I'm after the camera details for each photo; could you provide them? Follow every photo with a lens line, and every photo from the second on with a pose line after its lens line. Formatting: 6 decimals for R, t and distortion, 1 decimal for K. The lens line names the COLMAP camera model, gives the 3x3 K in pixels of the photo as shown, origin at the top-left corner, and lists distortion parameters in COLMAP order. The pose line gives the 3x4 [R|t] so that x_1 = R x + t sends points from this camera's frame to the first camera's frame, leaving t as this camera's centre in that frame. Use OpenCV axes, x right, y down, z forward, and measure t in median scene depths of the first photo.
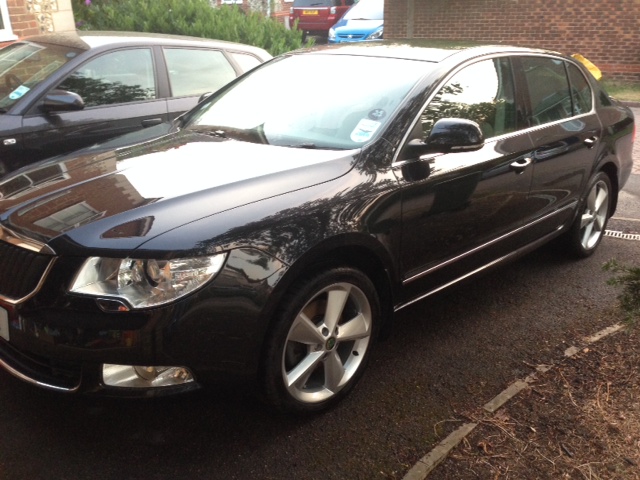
lens RADIAL K [[612.9, 0, 320.0], [0, 612.9, 240.0], [0, 0, 1]] dist [0.134288, -0.256870]
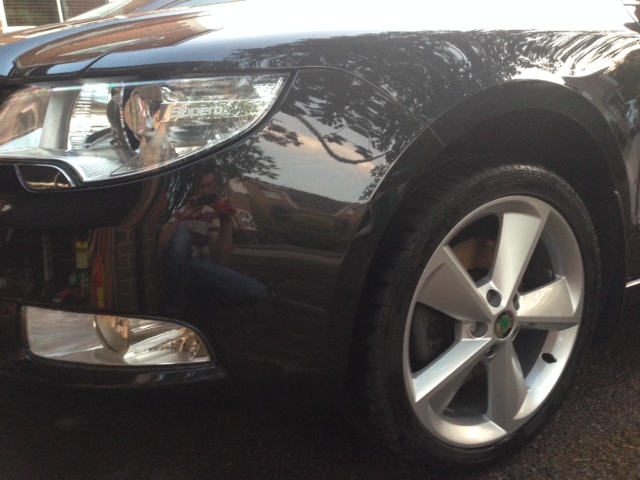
lens RADIAL K [[612.9, 0, 320.0], [0, 612.9, 240.0], [0, 0, 1]] dist [0.134288, -0.256870]
pose [[0.981508, 0.025668, -0.189695, -0.034627], [-0.045542, 0.993827, -0.101165, 0.159564], [0.185927, 0.107934, 0.976617, 0.491336]]
